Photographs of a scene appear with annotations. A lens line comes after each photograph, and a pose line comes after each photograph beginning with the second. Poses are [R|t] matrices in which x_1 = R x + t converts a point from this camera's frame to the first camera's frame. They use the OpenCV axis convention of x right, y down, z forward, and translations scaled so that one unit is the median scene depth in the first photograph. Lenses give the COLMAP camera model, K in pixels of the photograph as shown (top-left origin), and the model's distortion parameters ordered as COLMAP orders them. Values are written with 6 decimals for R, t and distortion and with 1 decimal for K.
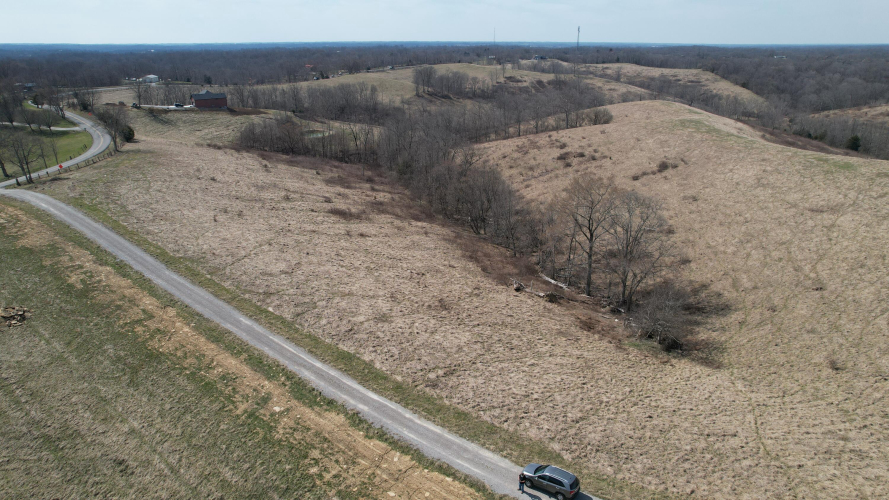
lens RADIAL K [[568.6, 0, 444.3], [0, 568.6, 247.7], [0, 0, 1]] dist [-0.079192, 0.074518]
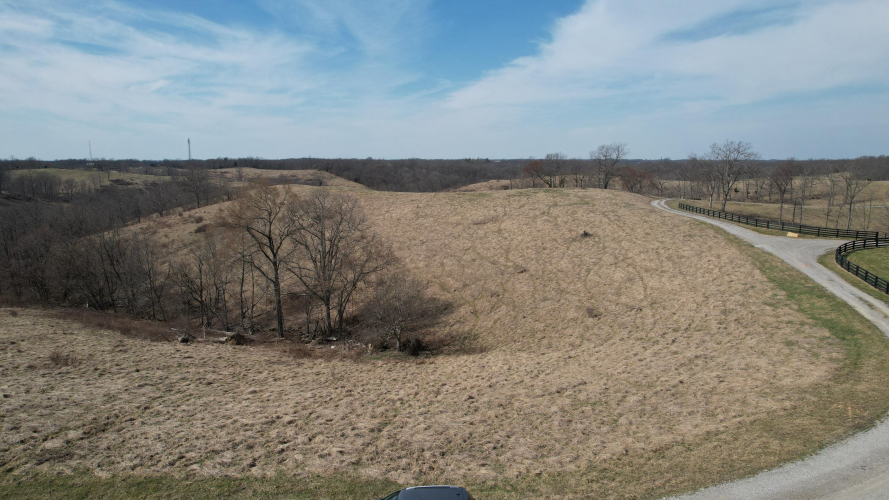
lens RADIAL K [[568.6, 0, 444.3], [0, 568.6, 247.7], [0, 0, 1]] dist [-0.079192, 0.074518]
pose [[0.799496, -0.093199, 0.593397, -0.020992], [0.207655, 0.969864, -0.127451, 0.192284], [-0.563636, 0.225118, 0.794755, 0.424257]]
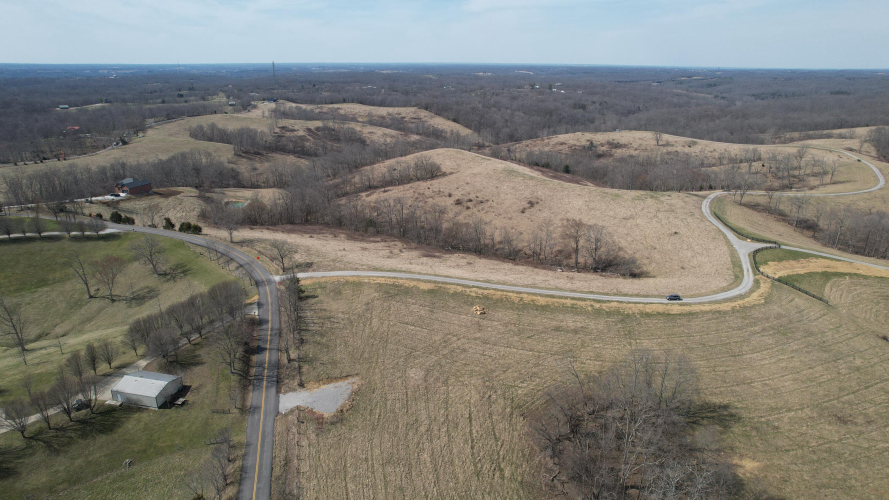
lens RADIAL K [[568.6, 0, 444.3], [0, 568.6, 247.7], [0, 0, 1]] dist [-0.079192, 0.074518]
pose [[0.841490, -0.166393, 0.514011, -2.487136], [0.182257, 0.983051, 0.019855, -0.267484], [-0.508603, 0.076974, 0.857554, -1.330935]]
